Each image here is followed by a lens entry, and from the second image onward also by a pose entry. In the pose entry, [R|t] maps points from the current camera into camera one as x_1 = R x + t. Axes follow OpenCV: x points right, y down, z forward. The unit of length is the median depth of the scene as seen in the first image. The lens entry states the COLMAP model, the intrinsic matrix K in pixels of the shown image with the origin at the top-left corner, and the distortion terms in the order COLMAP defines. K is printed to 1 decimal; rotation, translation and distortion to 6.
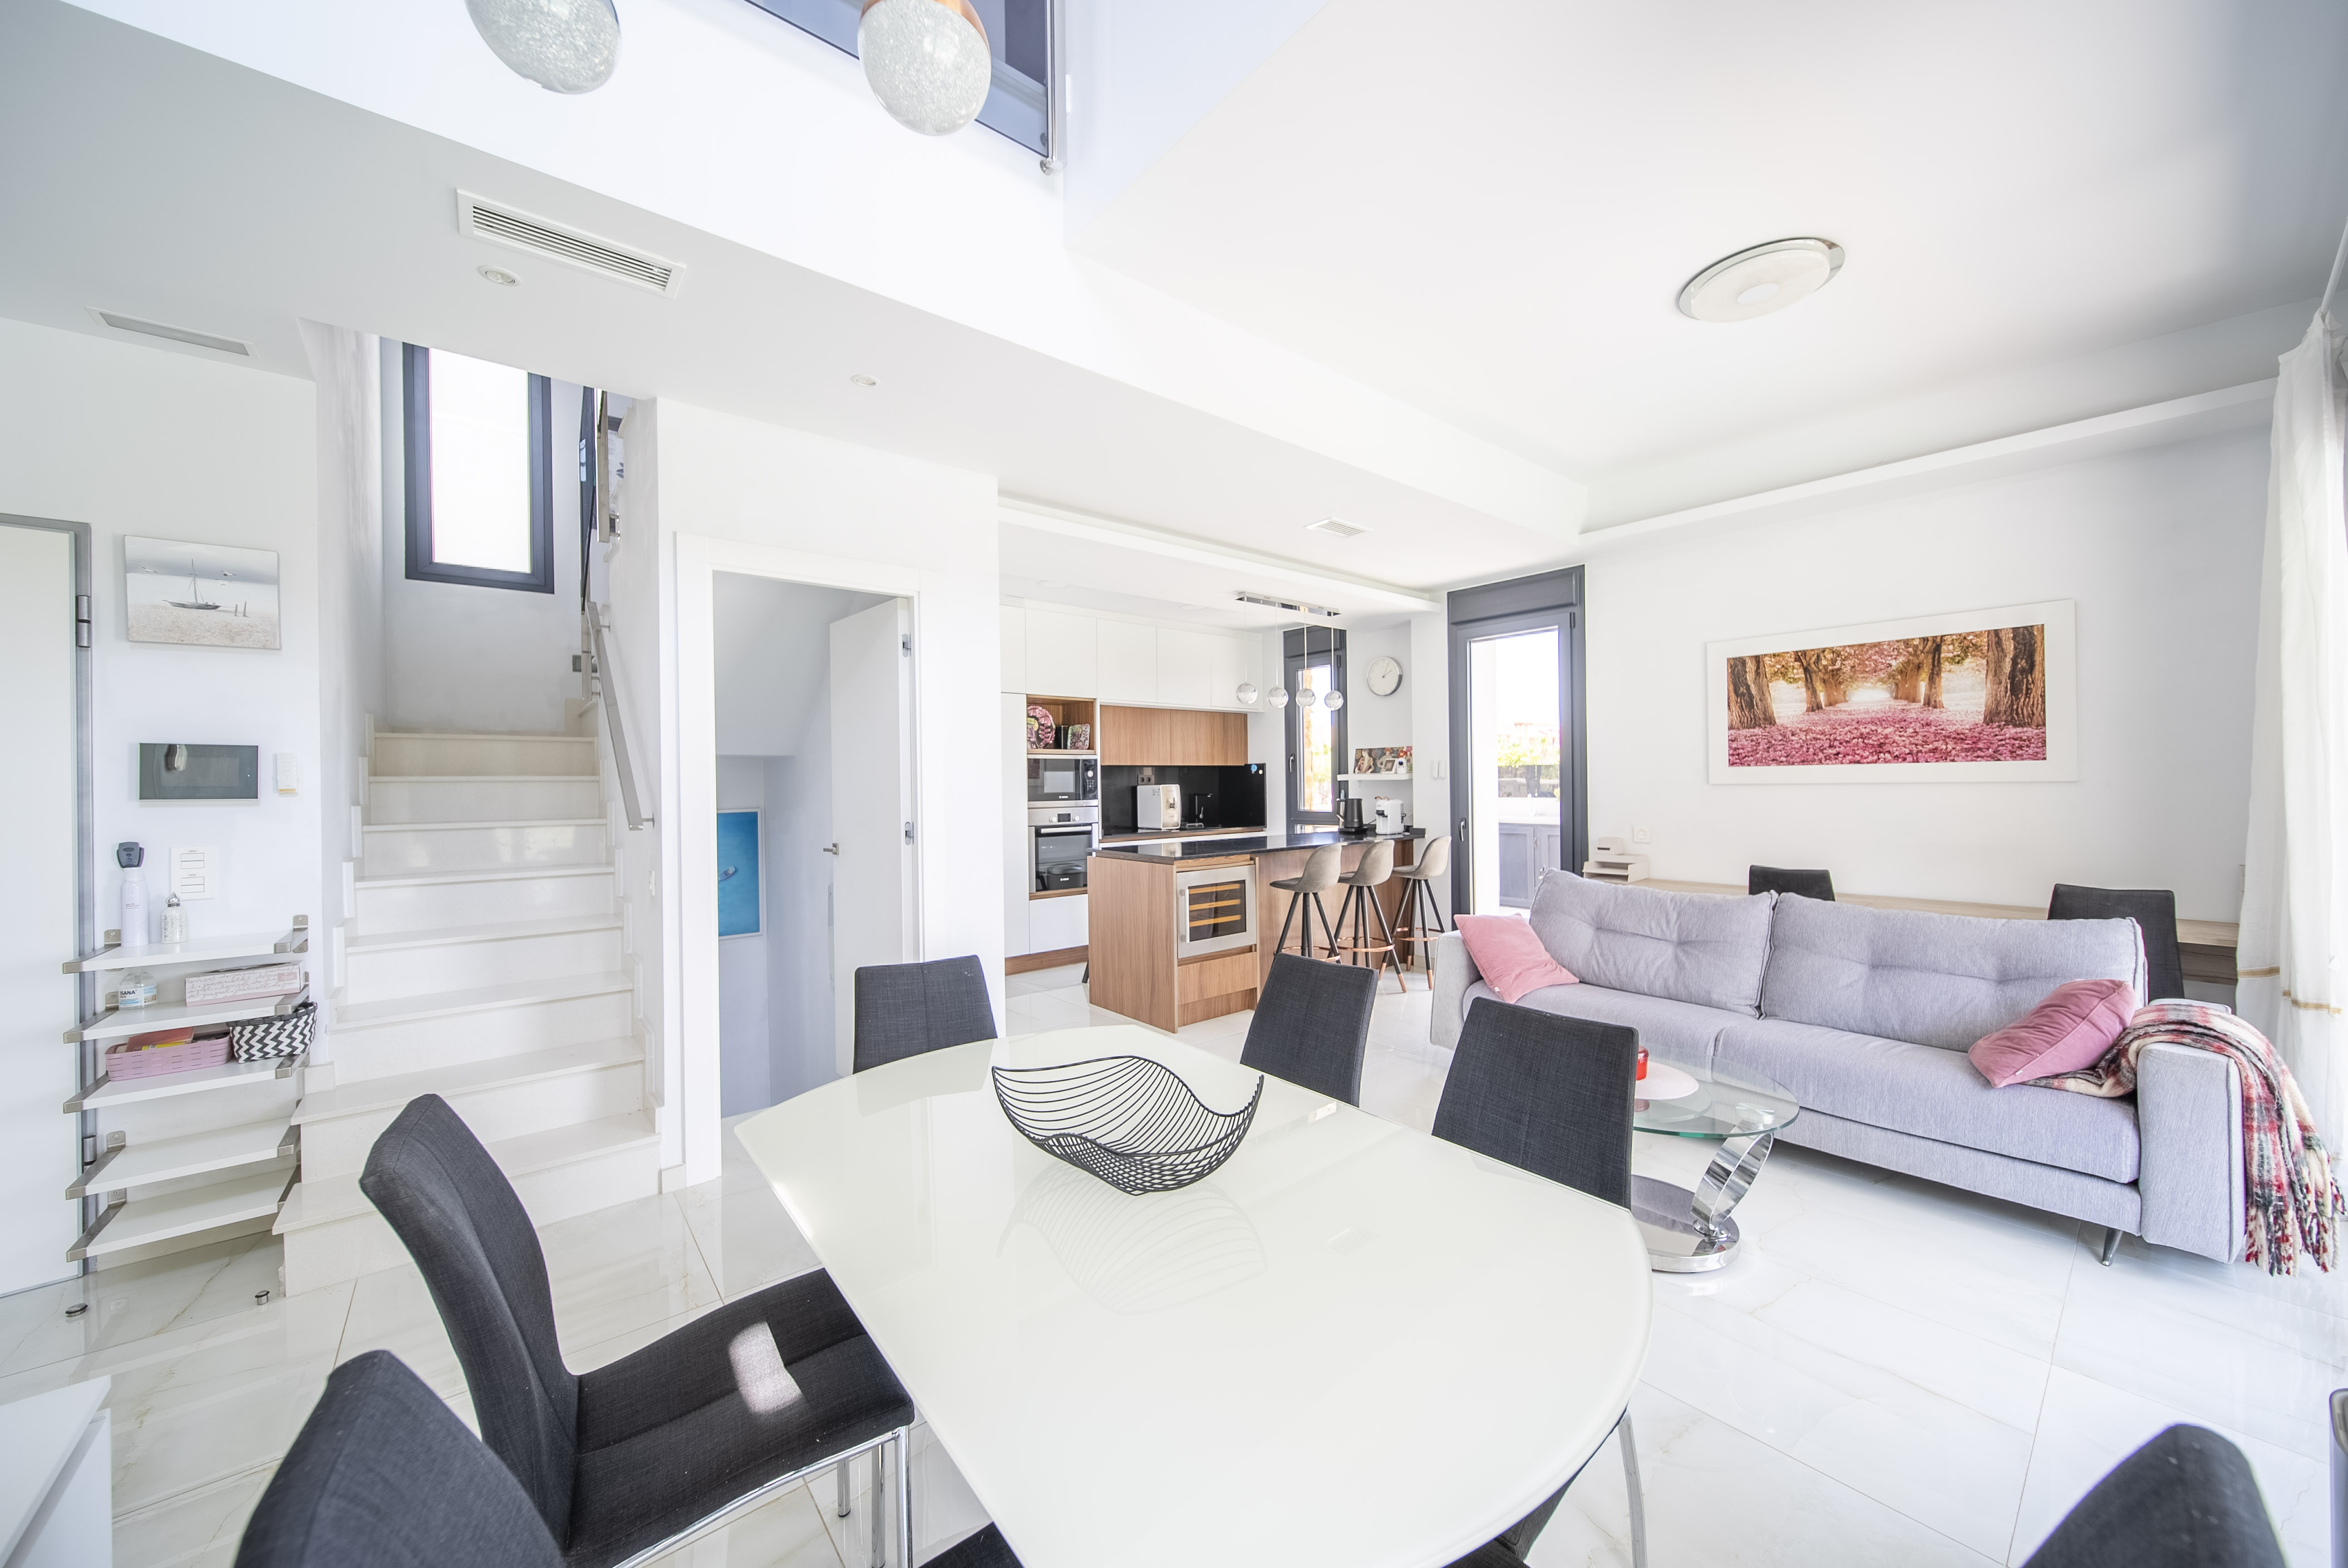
lens RADIAL K [[838.4, 0, 1174.0], [0, 838.4, 784.0], [0, 0, 1]] dist [-0.000404, -0.000057]
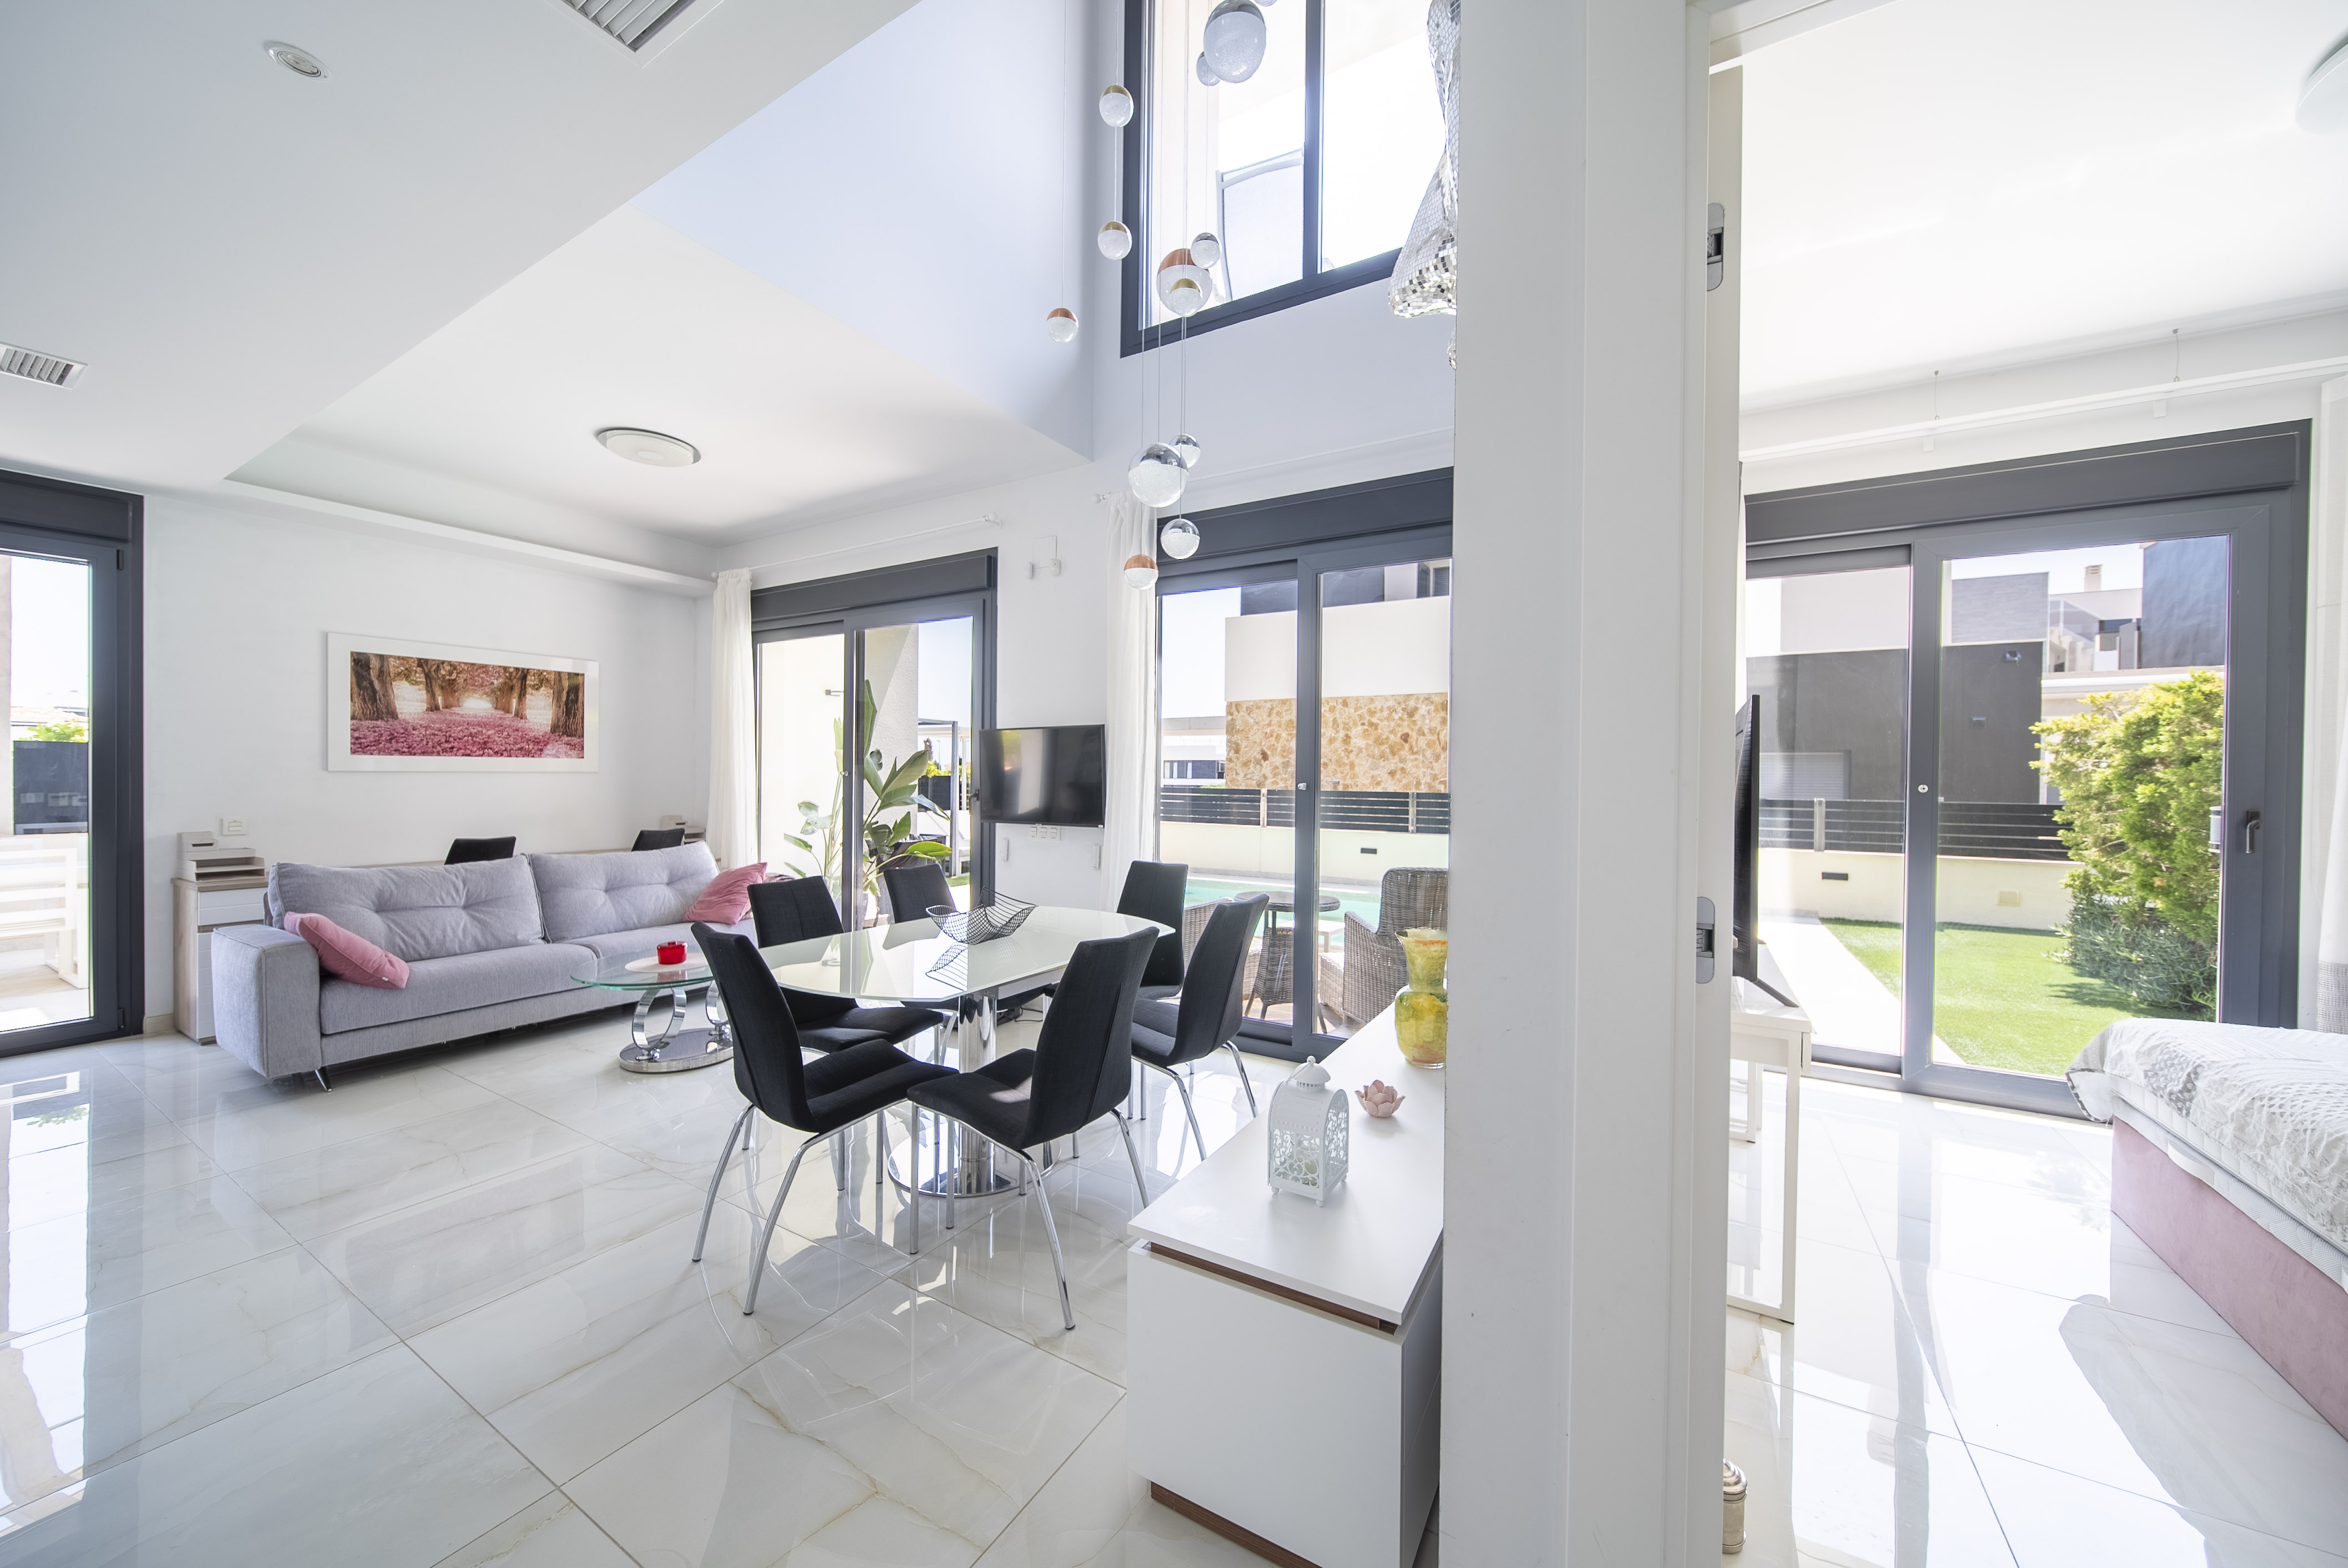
lens RADIAL K [[835.3, 0, 1179.4], [0, 835.3, 781.2], [0, 0, 1]] dist [-0.002684, -0.000107]
pose [[-0.335301, 0.001933, 0.942109, -0.744119], [-0.003167, 0.999990, -0.003179, 0.014224], [-0.942106, -0.004050, -0.335291, 0.407515]]
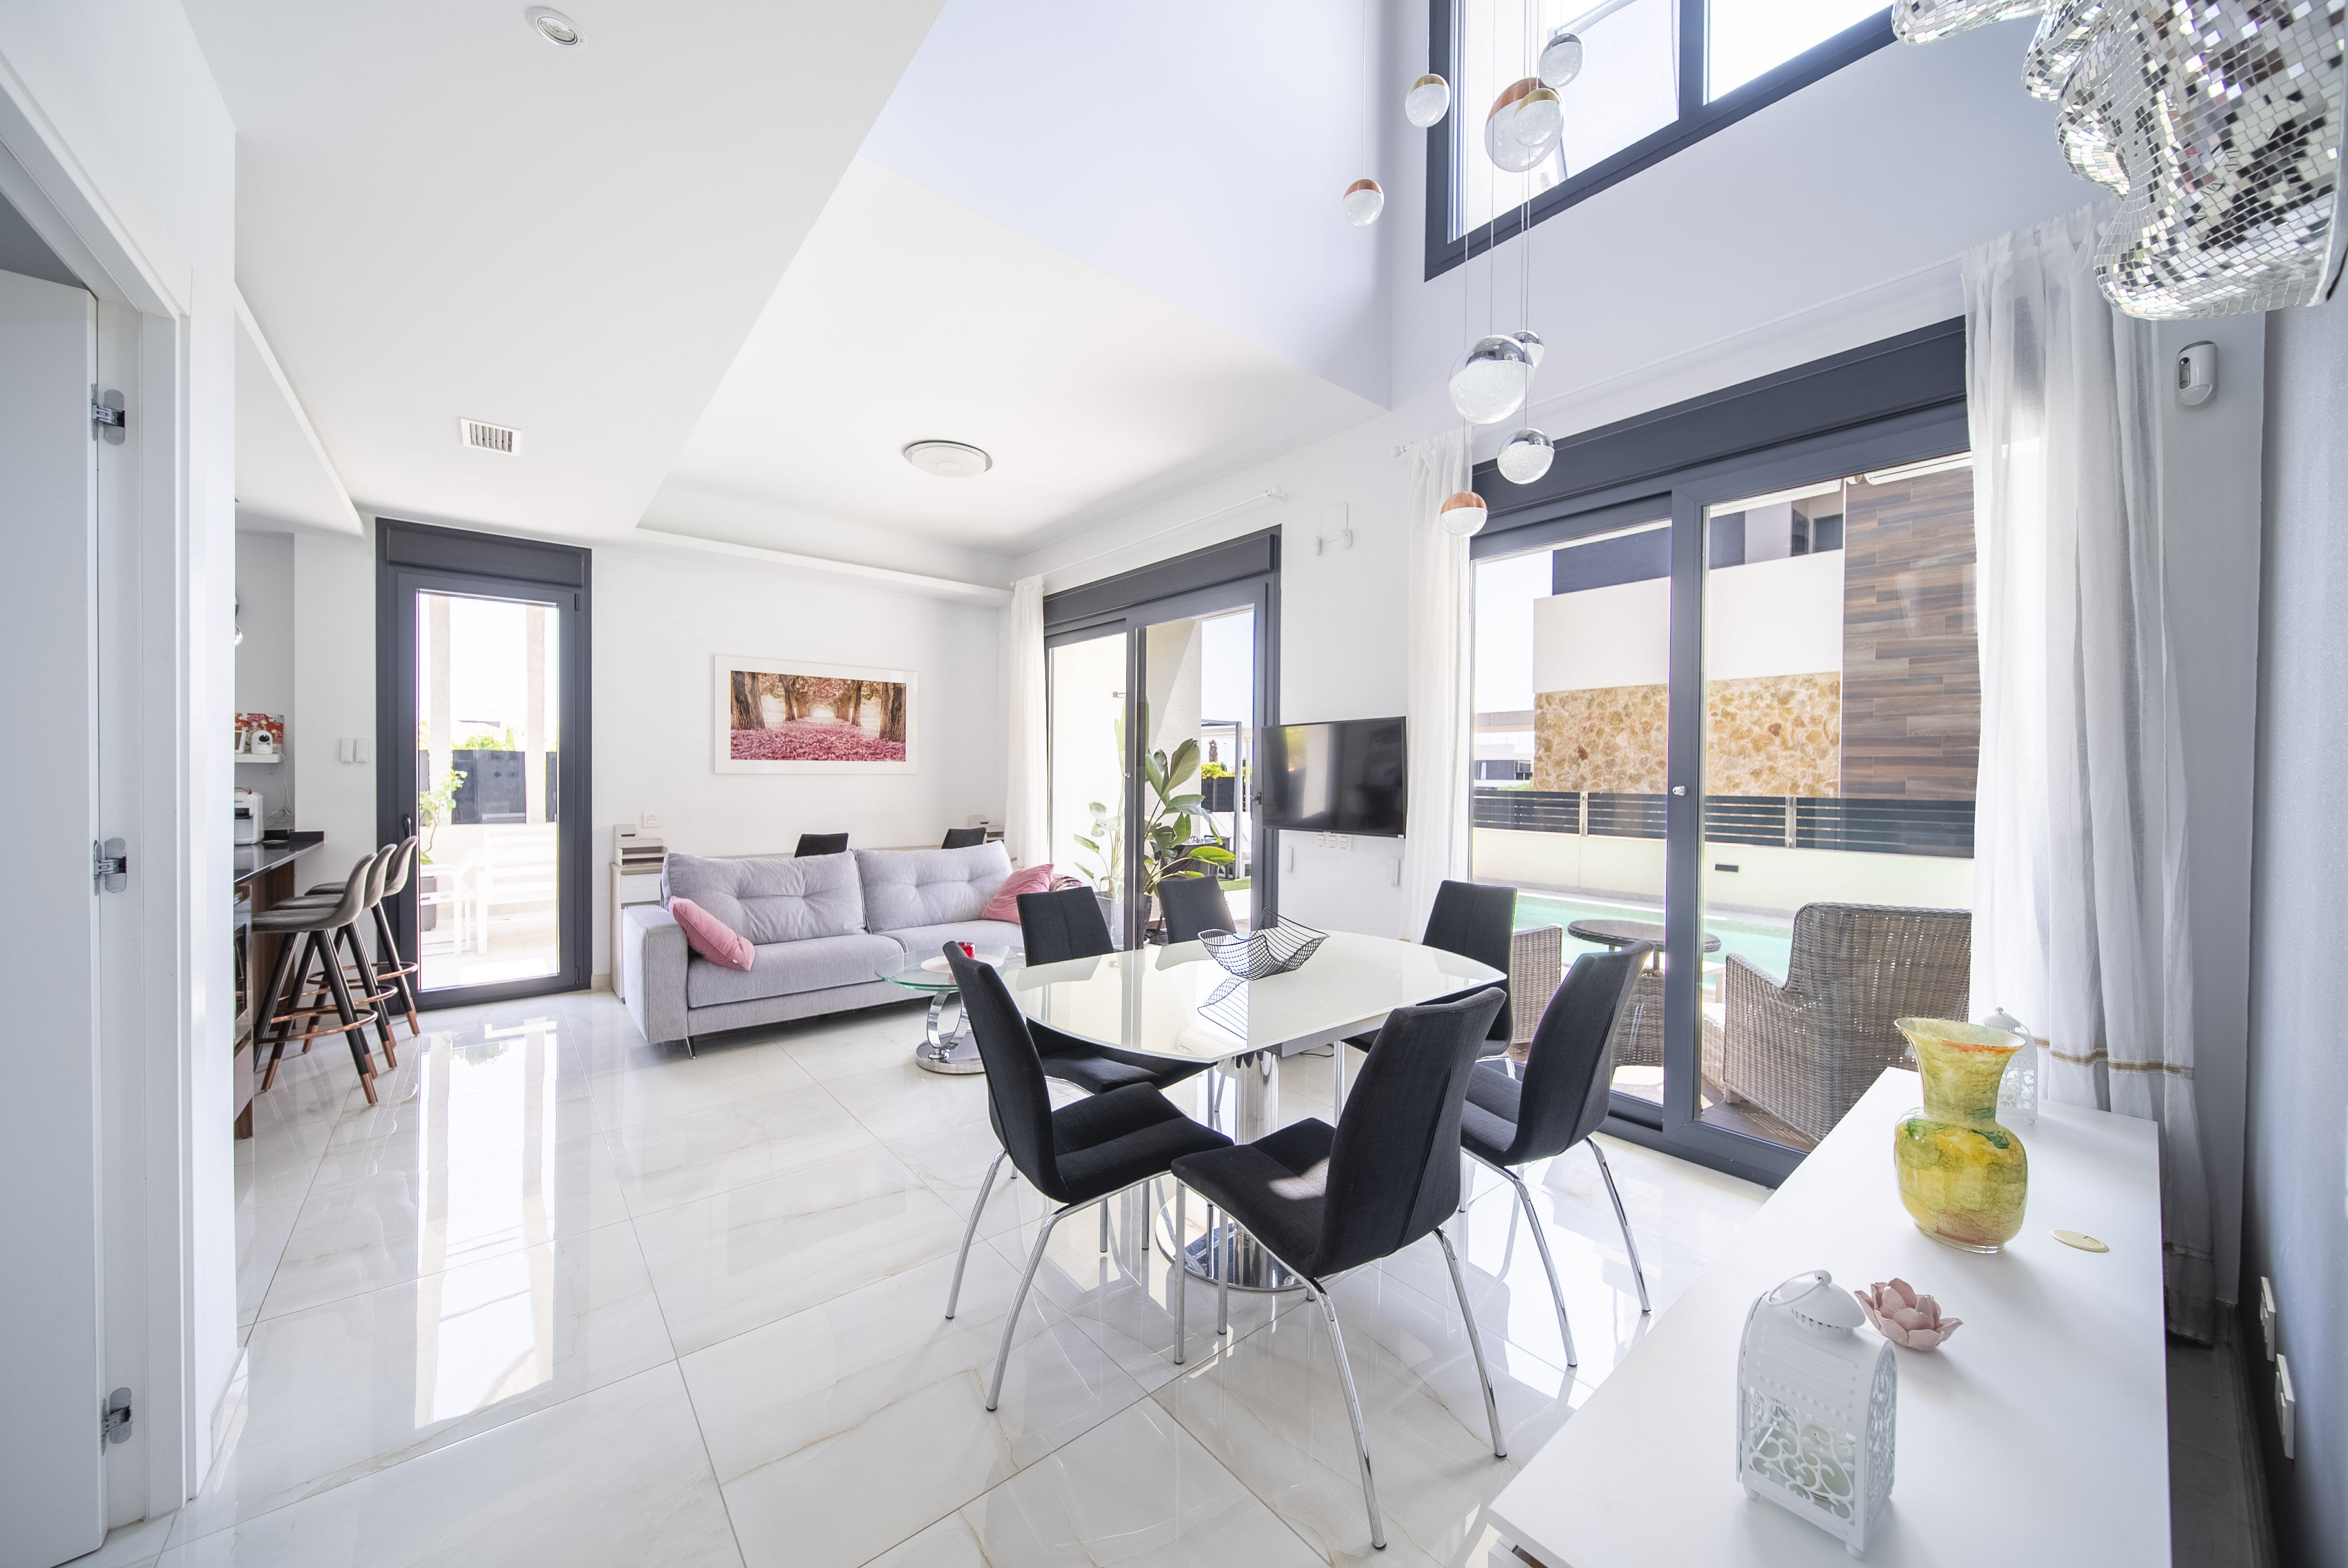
lens RADIAL K [[835.6, 0, 1171.1], [0, 835.6, 782.2], [0, 0, 1]] dist [-0.000254, -0.000037]
pose [[0.003637, 0.002001, 0.999991, -0.611376], [-0.004921, 0.999986, -0.001983, 0.013039], [-0.999981, -0.004914, 0.003647, 0.390146]]
